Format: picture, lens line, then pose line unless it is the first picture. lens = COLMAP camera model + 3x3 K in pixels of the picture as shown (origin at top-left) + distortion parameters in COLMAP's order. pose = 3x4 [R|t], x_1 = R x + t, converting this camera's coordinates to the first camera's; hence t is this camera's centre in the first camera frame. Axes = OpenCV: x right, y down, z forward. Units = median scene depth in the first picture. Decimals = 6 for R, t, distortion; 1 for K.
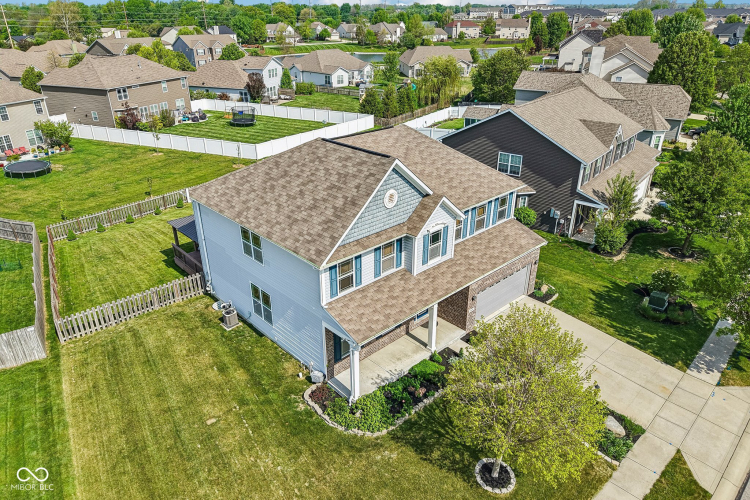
lens RADIAL K [[500.8, 0, 374.2], [0, 500.8, 248.1], [0, 0, 1]] dist [0.010036, -0.000902]
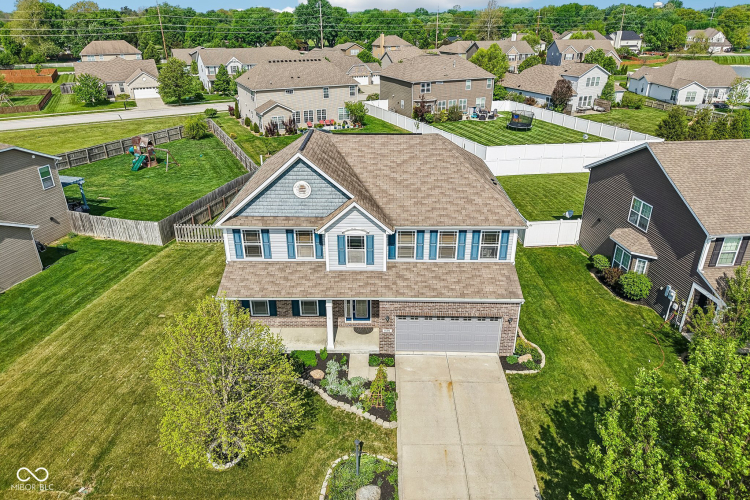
lens RADIAL K [[501.1, 0, 375.0], [0, 501.1, 250.0], [0, 0, 1]] dist [0.013206, -0.008350]
pose [[0.716061, 0.294974, -0.632651, 0.521531], [-0.297775, 0.948806, 0.105346, -0.081779], [0.631337, 0.112954, 0.767239, 0.172758]]
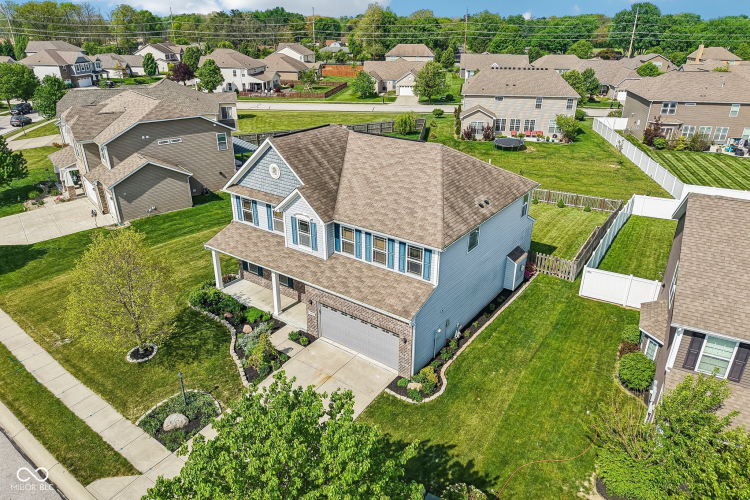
lens RADIAL K [[501.1, 0, 375.0], [0, 501.1, 250.0], [0, 0, 1]] dist [0.013206, -0.008350]
pose [[0.191790, 0.407758, -0.892720, 0.767181], [-0.425340, 0.854278, 0.298821, -0.247208], [0.884478, 0.322399, 0.337278, 0.519875]]
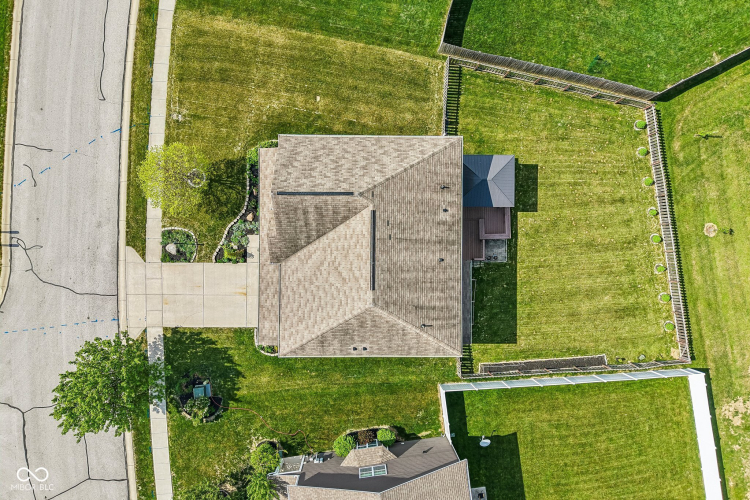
lens RADIAL K [[501.1, 0, 375.0], [0, 501.1, 250.0], [0, 0, 1]] dist [0.013206, -0.008350]
pose [[-0.685998, 0.727146, -0.025787, -0.001828], [-0.341603, -0.290575, 0.893797, -0.937712], [0.642428, 0.621952, 0.447729, 0.370381]]
